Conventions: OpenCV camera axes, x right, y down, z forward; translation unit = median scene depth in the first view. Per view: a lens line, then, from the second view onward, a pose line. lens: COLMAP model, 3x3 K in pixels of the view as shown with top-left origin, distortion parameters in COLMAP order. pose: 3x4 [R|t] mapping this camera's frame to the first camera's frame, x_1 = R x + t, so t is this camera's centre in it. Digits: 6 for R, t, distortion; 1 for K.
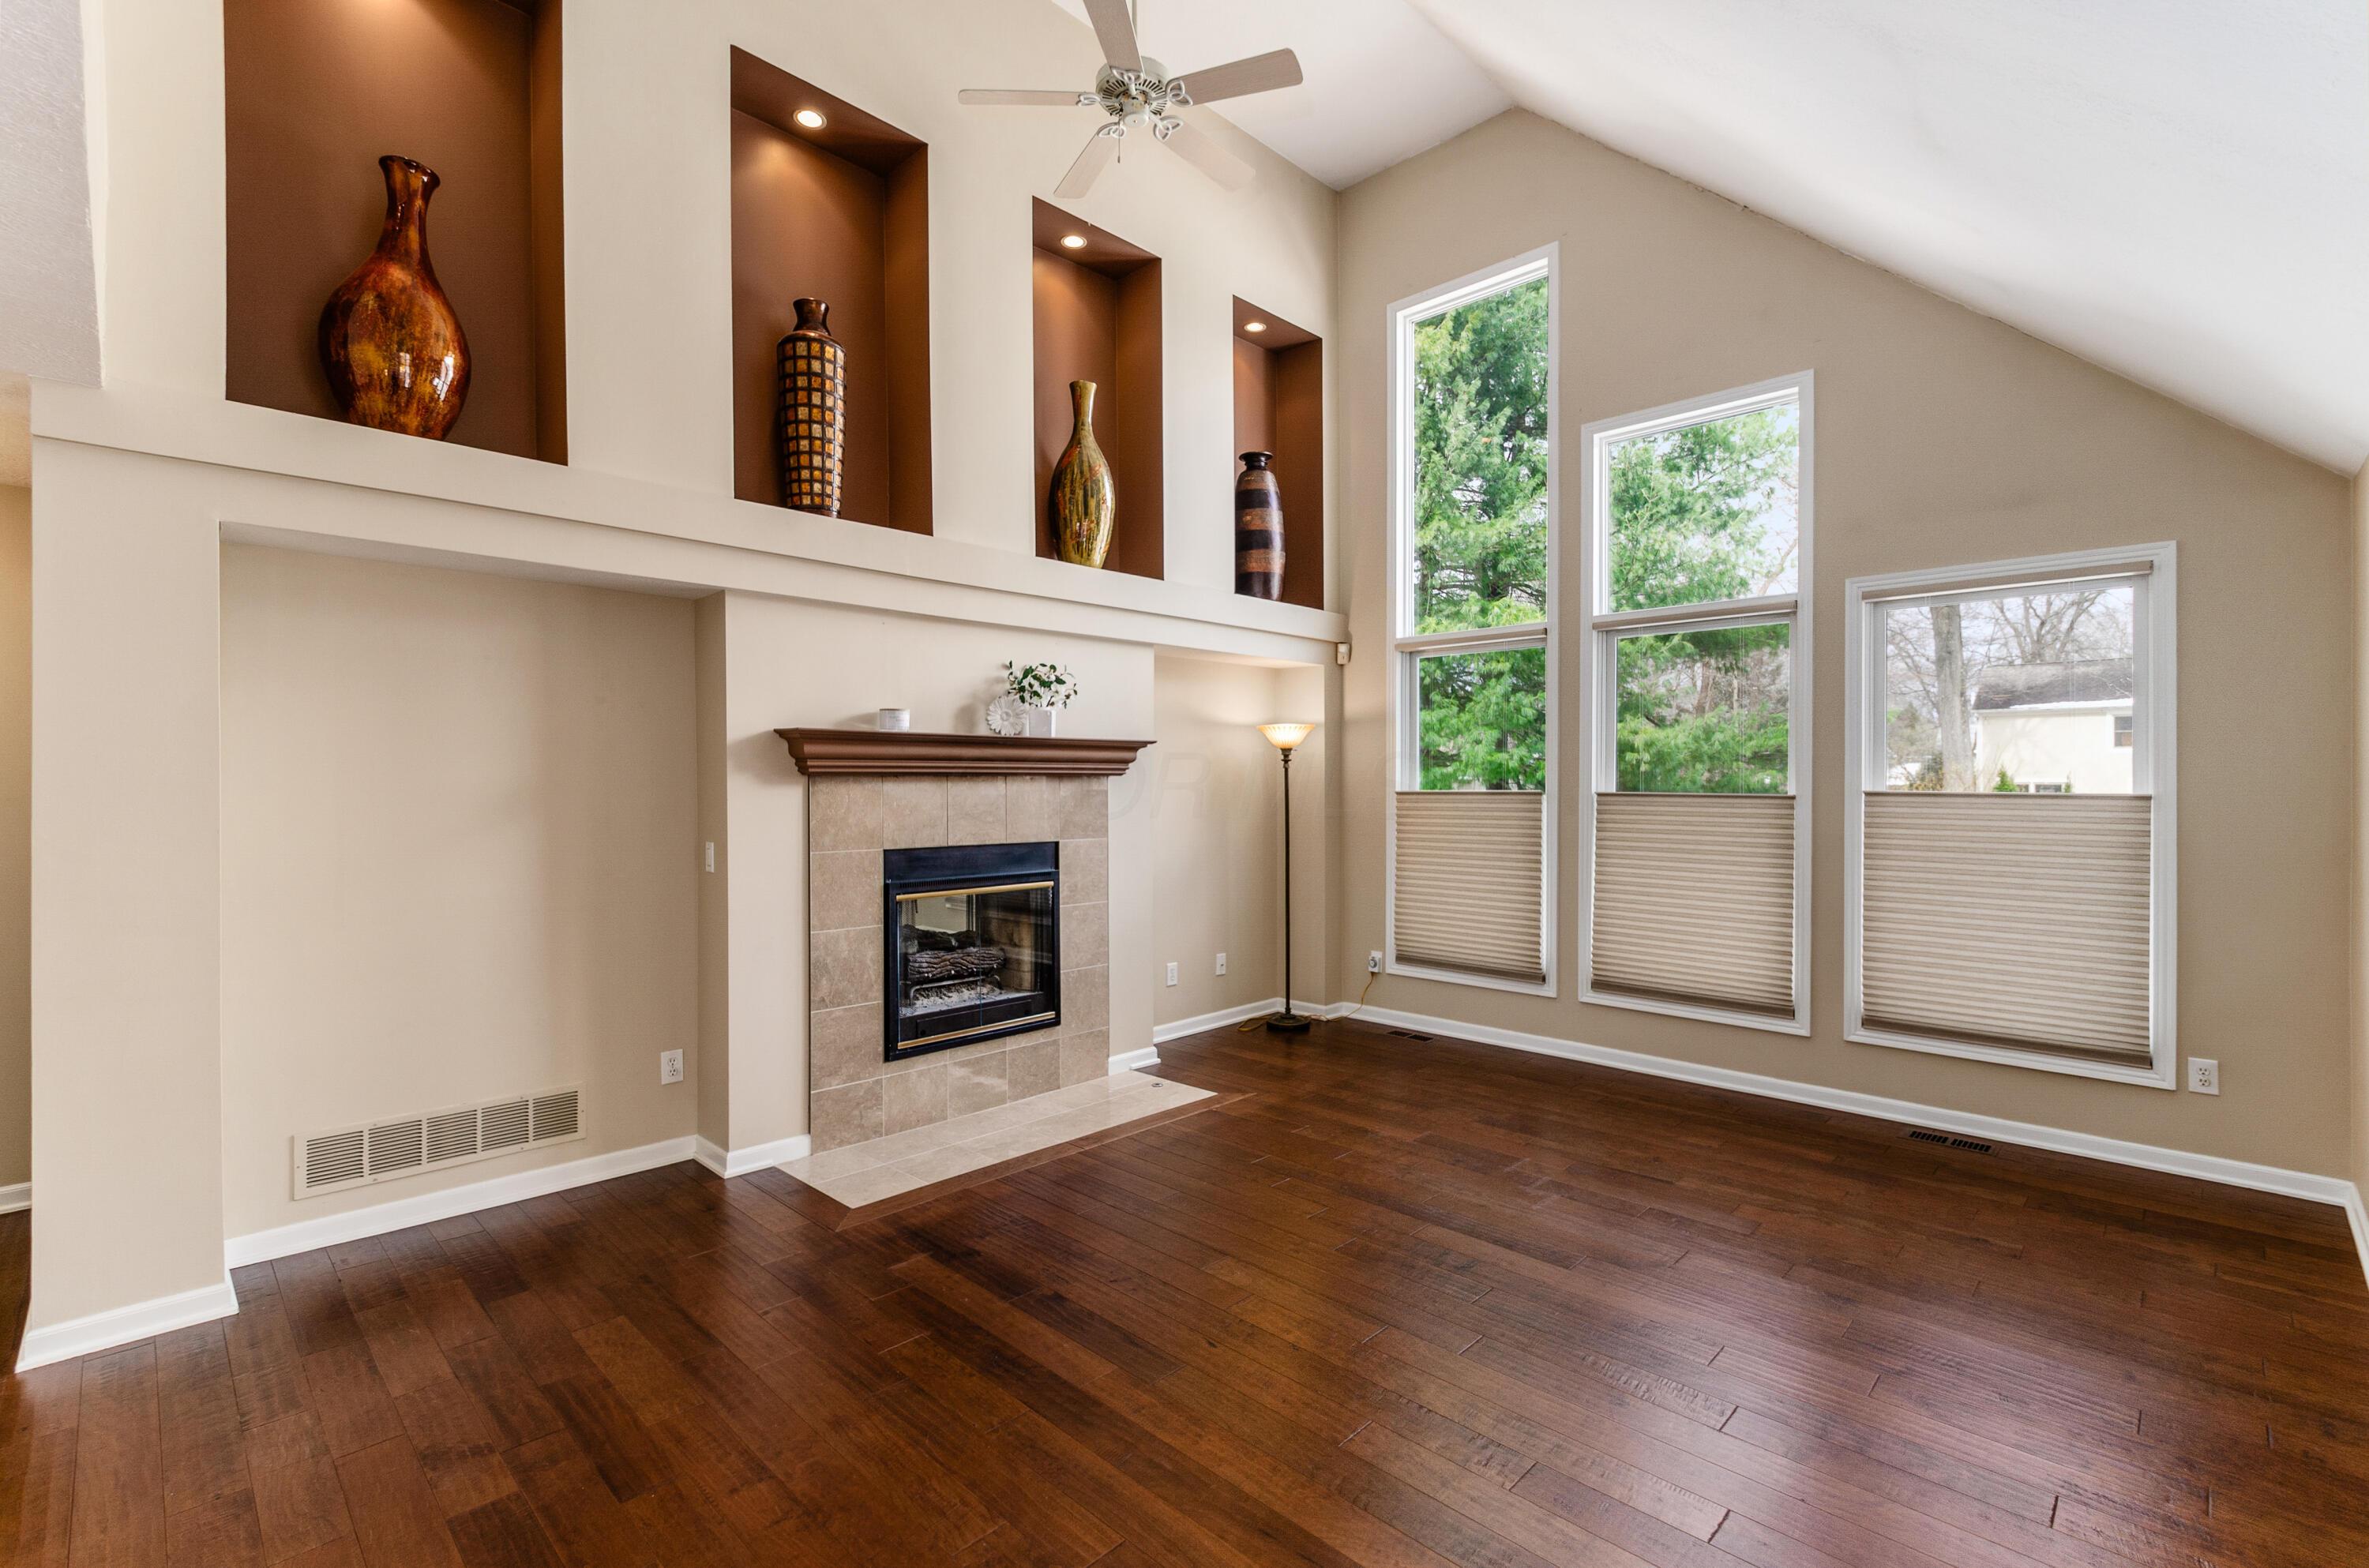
lens RADIAL K [[1045.5, 0, 1171.5], [0, 1045.5, 775.0], [0, 0, 1]] dist [0.004492, 0.001288]
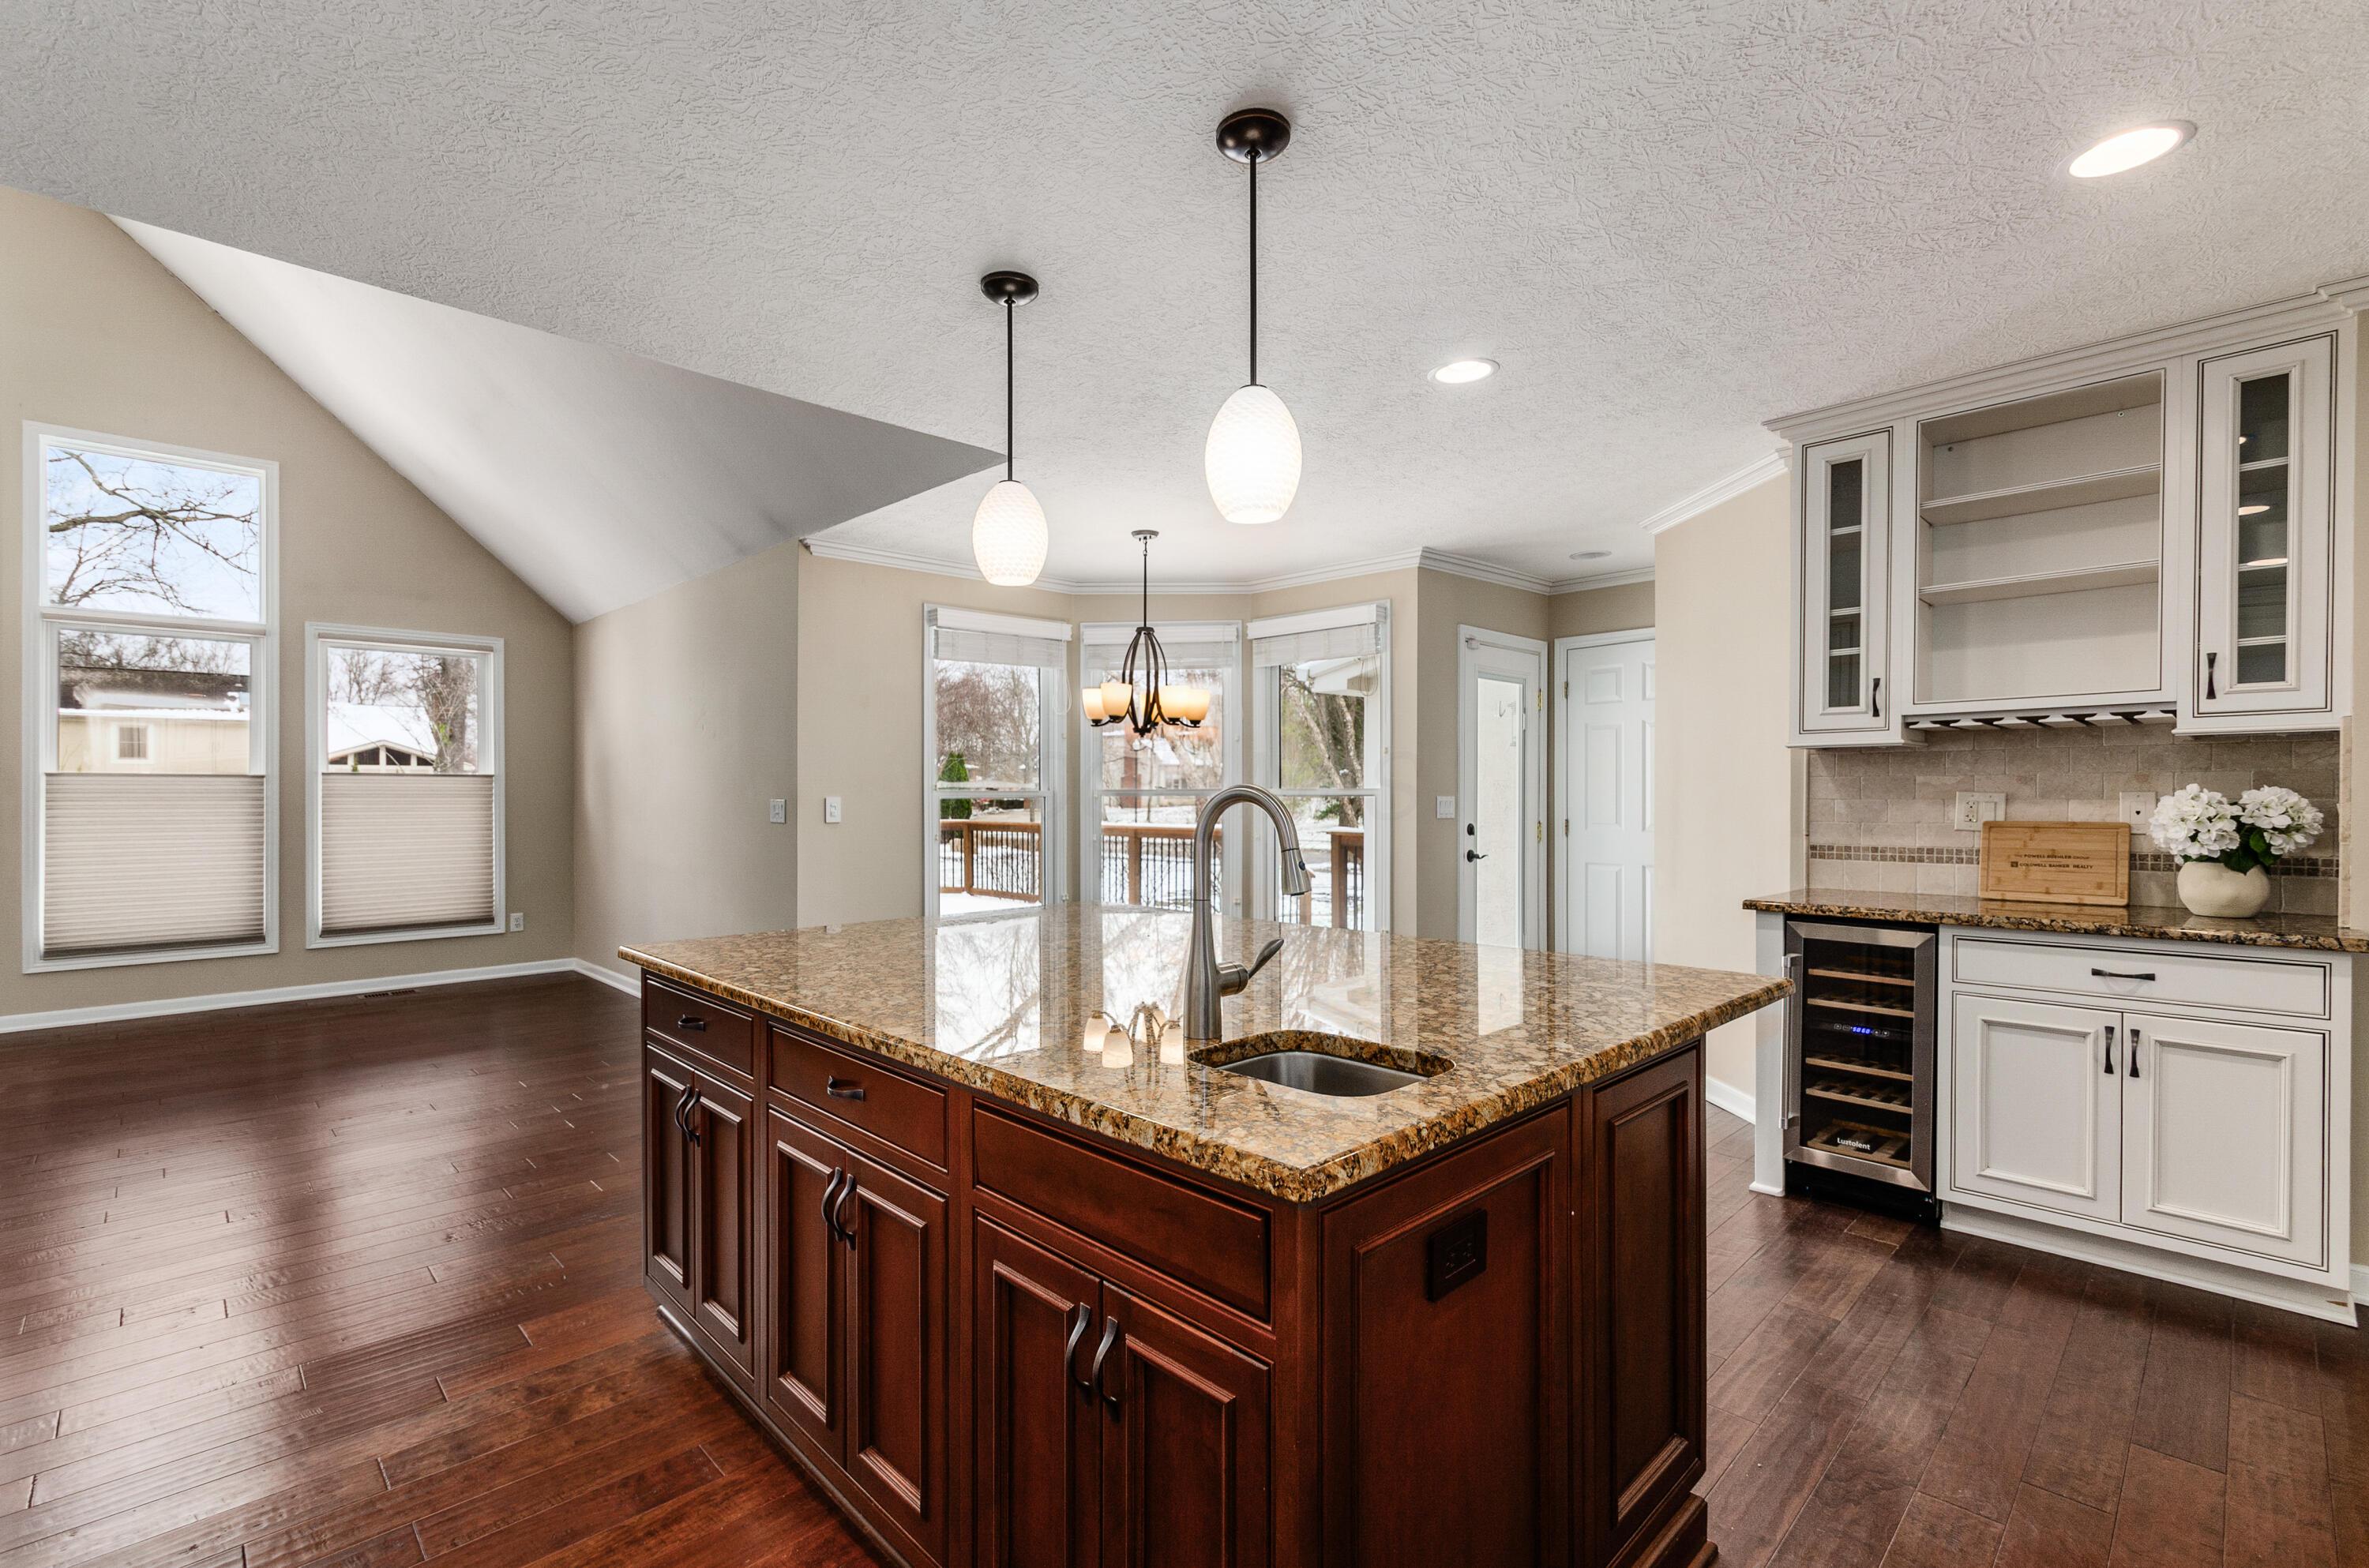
lens RADIAL K [[1045.5, 0, 1164.8], [0, 1045.5, 814.1], [0, 0, 1]] dist [0.004492, 0.001288]
pose [[0.035092, -0.020293, 0.999178, -0.669844], [-0.003051, 0.999787, 0.020413, 0.036473], [-0.999379, -0.003764, 0.035022, -0.185011]]
